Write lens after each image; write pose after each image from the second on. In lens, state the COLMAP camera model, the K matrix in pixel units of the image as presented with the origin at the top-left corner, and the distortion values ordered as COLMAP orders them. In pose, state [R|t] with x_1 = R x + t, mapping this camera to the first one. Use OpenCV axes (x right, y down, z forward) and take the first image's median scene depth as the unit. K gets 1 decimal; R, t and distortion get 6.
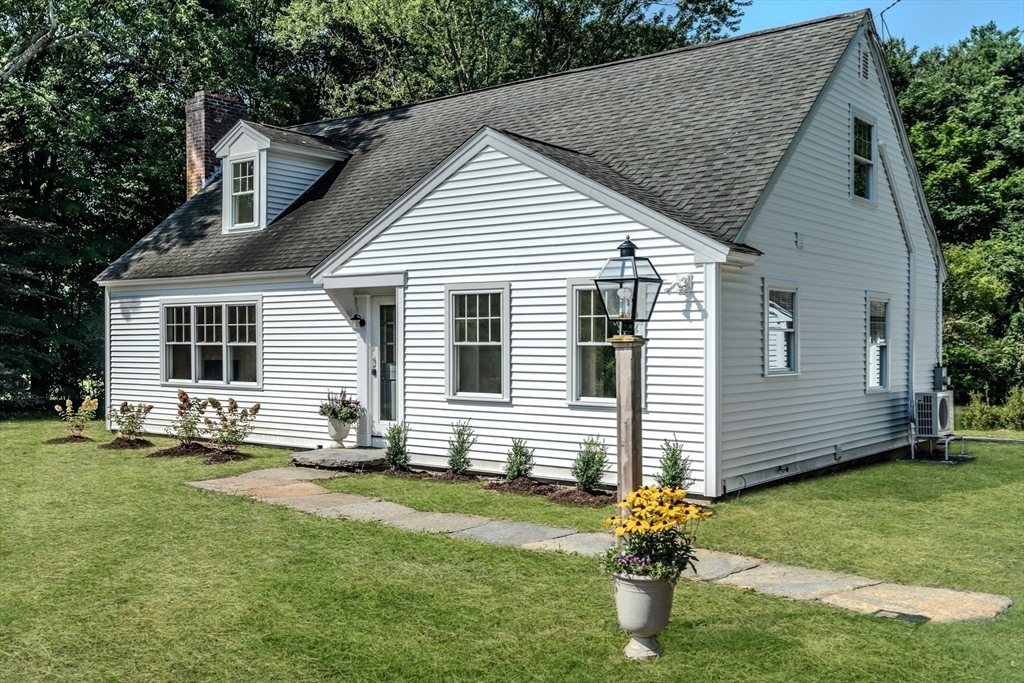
lens RADIAL K [[1019.0, 0, 511.9], [0, 1019.0, 339.3], [0, 0, 1]] dist [-0.019292, 0.000000]
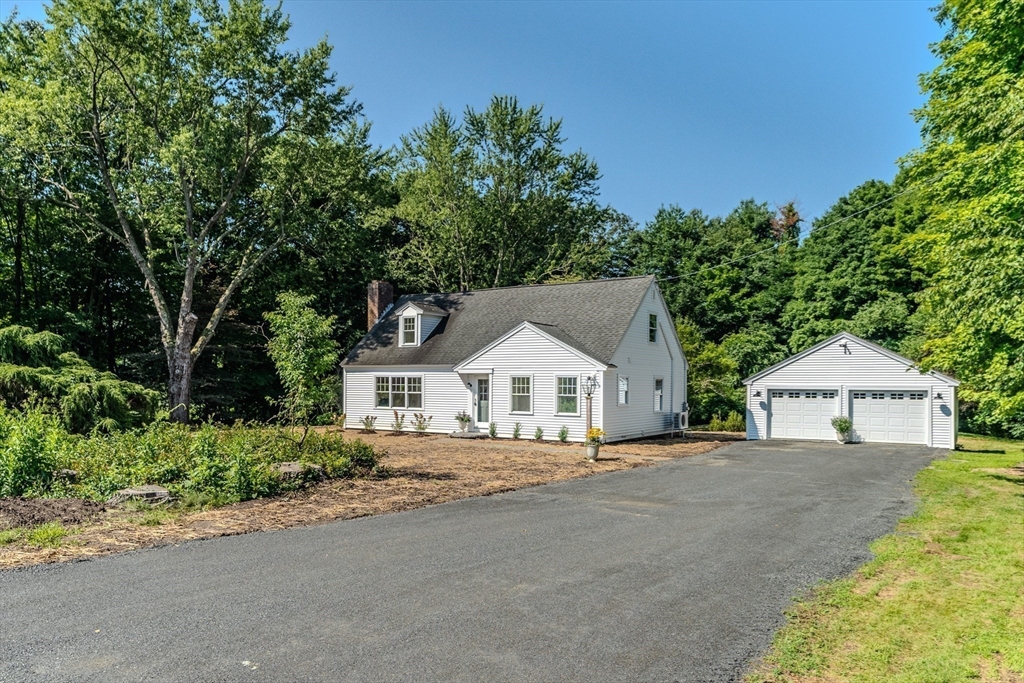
lens RADIAL K [[742.8, 0, 511.6], [0, 742.8, 349.1], [0, 0, 1]] dist [0.005561, -0.000547]
pose [[0.995129, 0.010915, 0.097972, -0.212051], [-0.006778, 0.999075, -0.042464, -0.027496], [-0.098345, 0.041594, 0.994283, -0.872191]]
